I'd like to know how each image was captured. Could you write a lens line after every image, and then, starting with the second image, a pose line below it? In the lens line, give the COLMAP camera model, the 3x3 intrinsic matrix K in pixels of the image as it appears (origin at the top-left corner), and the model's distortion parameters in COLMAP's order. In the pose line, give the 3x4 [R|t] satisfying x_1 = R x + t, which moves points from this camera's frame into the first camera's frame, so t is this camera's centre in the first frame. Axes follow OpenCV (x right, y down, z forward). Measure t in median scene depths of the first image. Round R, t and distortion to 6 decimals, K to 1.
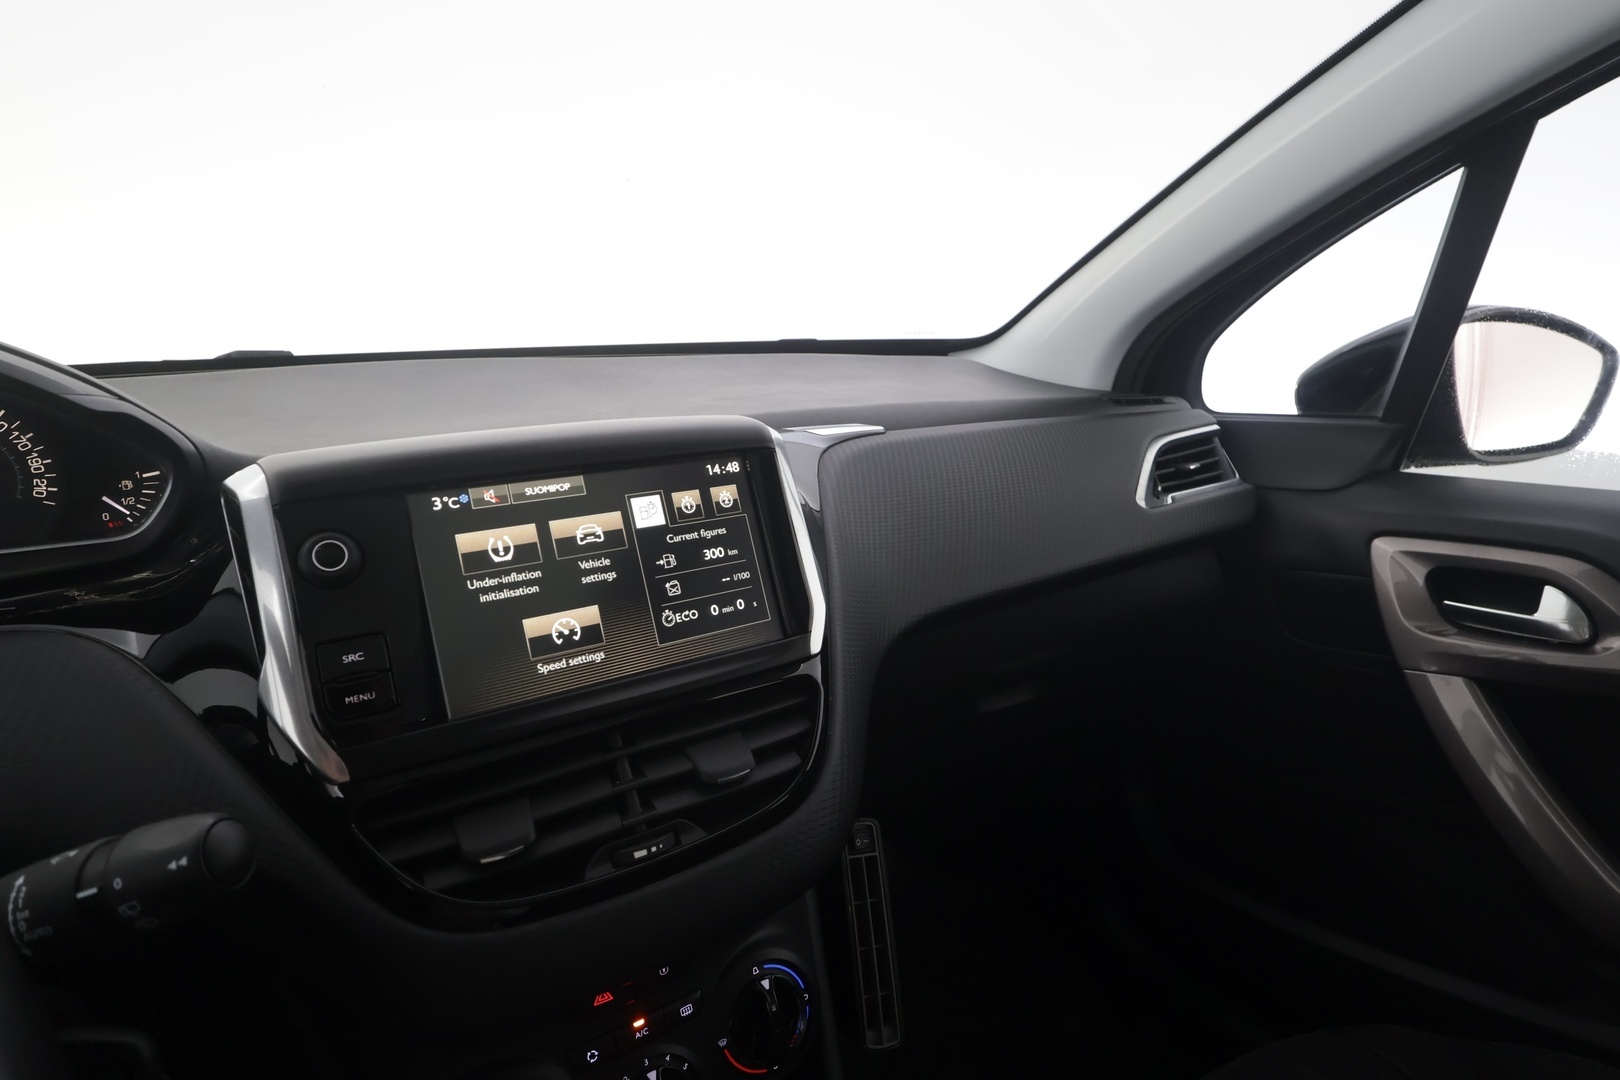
lens RADIAL K [[859.5, 0, 810.0], [0, 859.5, 540.0], [0, 0, 1]] dist [0.000372, 0.000886]
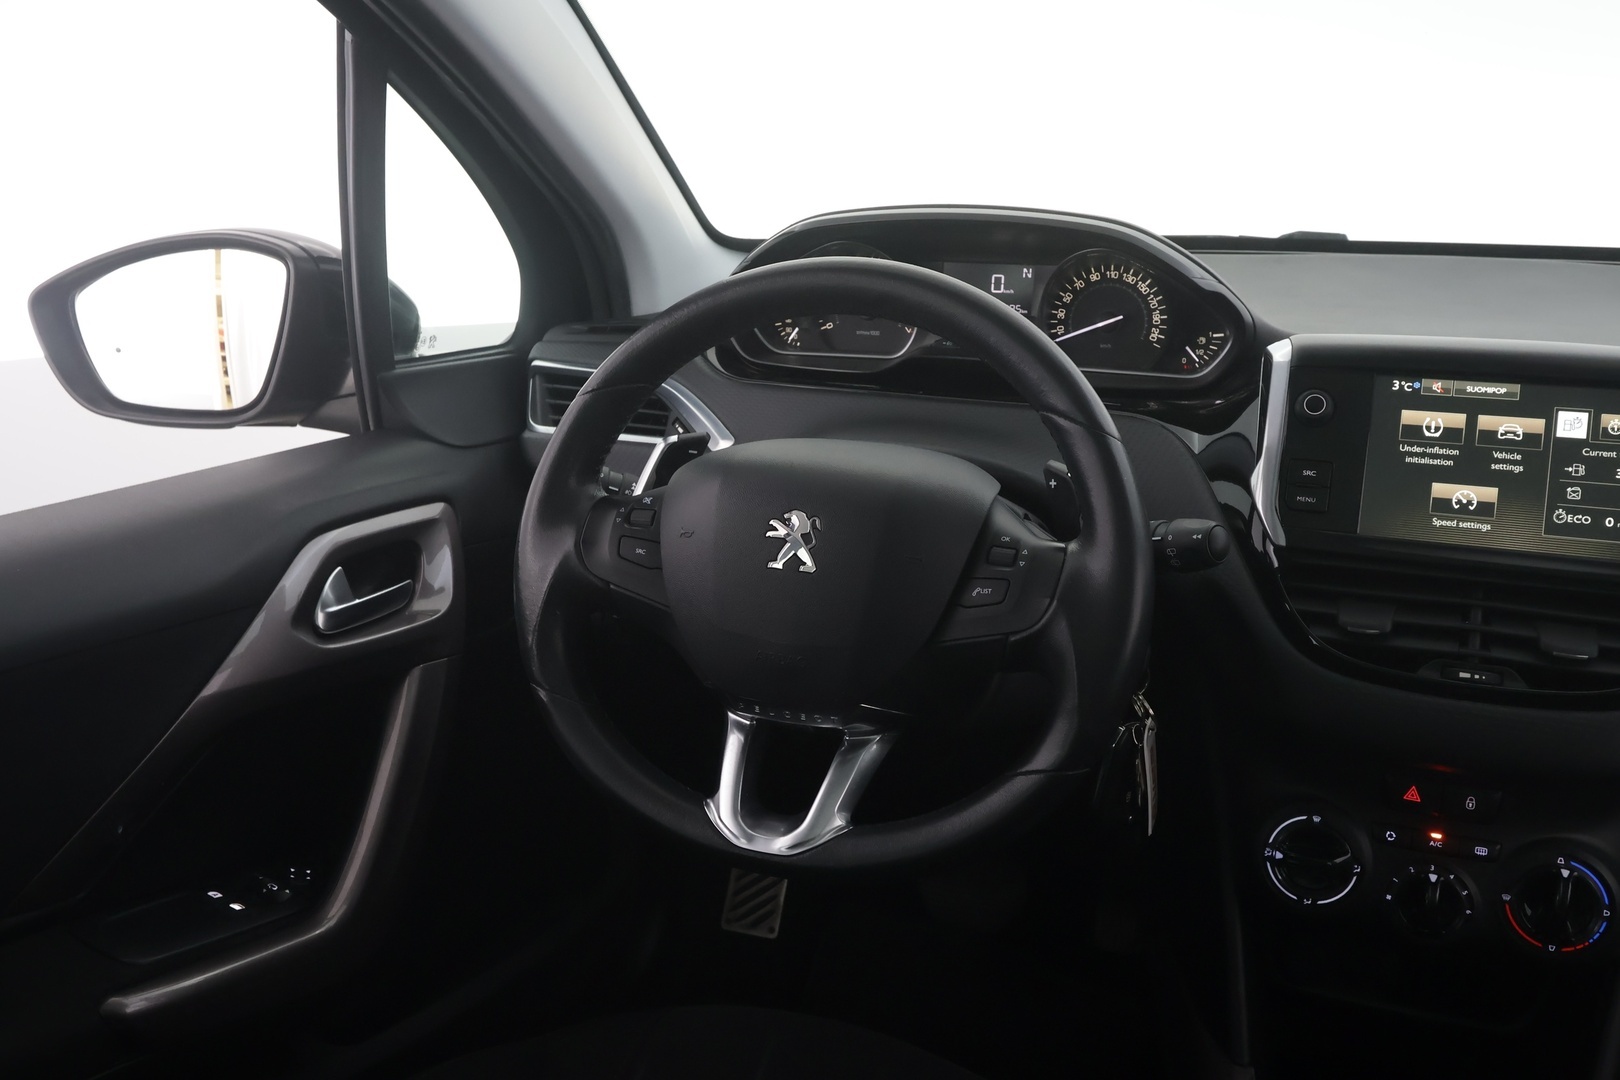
lens RADIAL K [[1261.2, 0, 810.0], [0, 1261.2, 540.0], [0, 0, 1]] dist [0.000384, -0.000109]
pose [[0.591754, 0.259789, -0.763110, 0.502695], [-0.219745, 0.962782, 0.157363, 0.069131], [0.775589, 0.074569, 0.626818, -0.795721]]
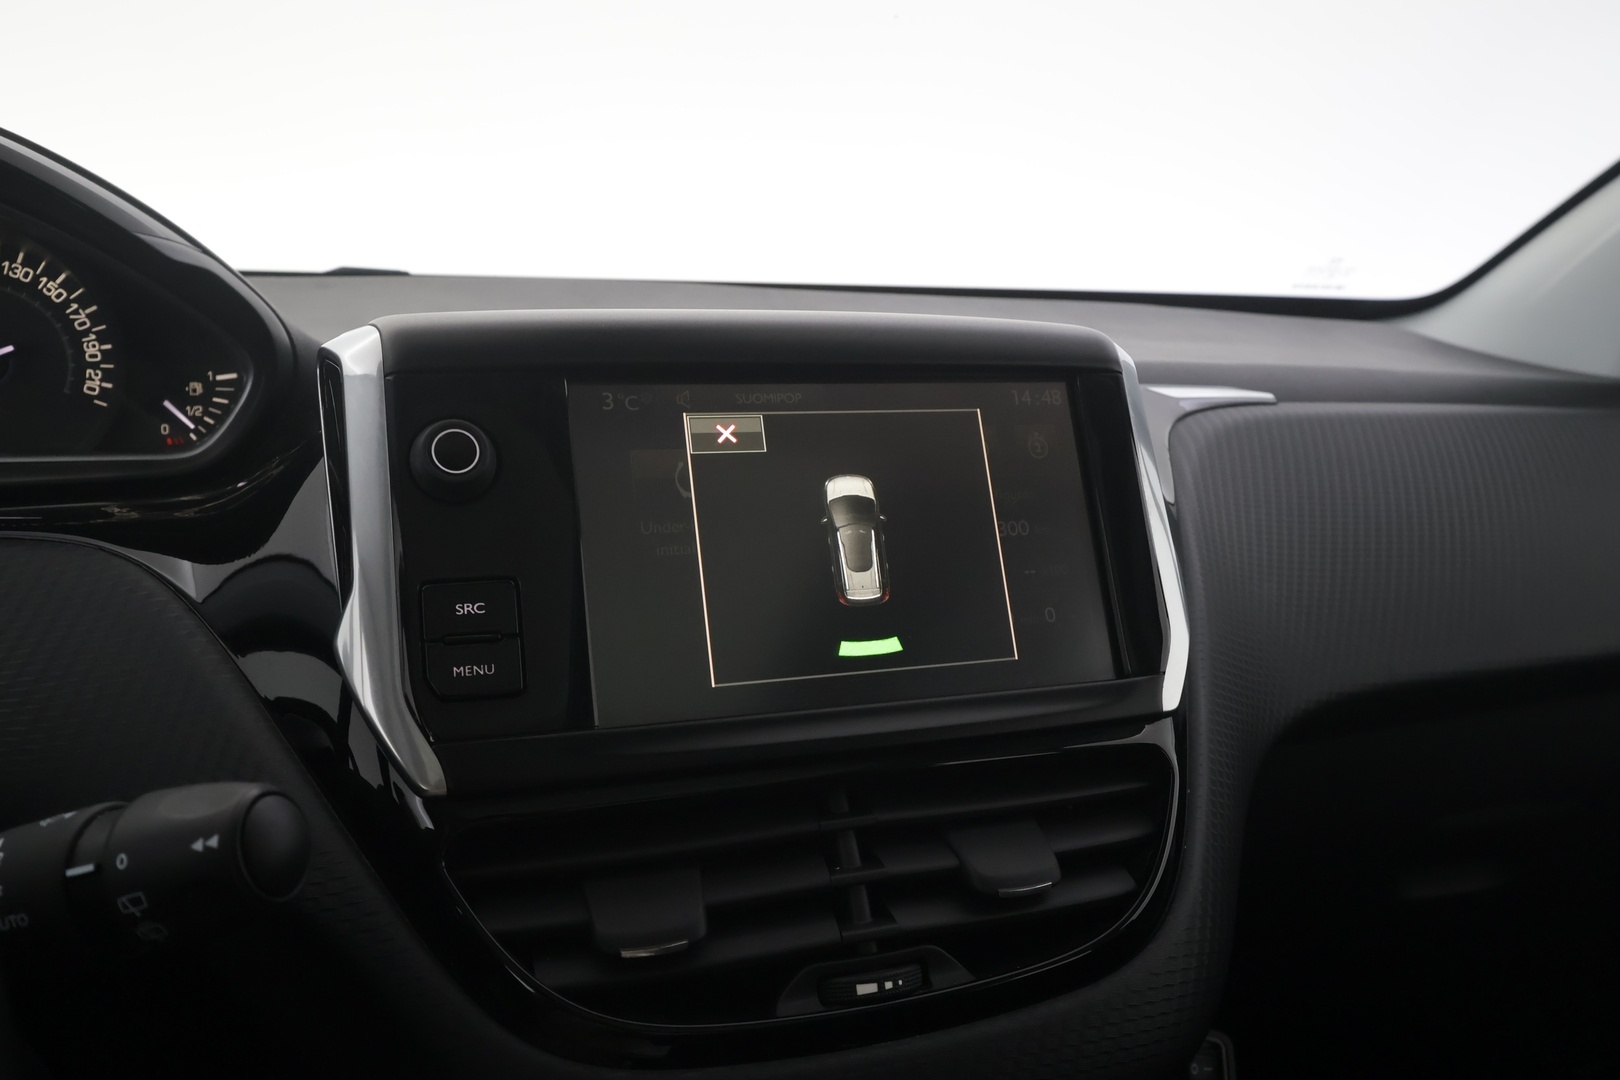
lens RADIAL K [[1269.9, 0, 810.0], [0, 1269.9, 540.0], [0, 0, 1]] dist [0.000507, 0.002589]
pose [[0.974868, 0.074316, -0.210020, -0.058340], [-0.090382, 0.993587, -0.067947, 0.093760], [0.203624, 0.085222, 0.975333, 0.076223]]
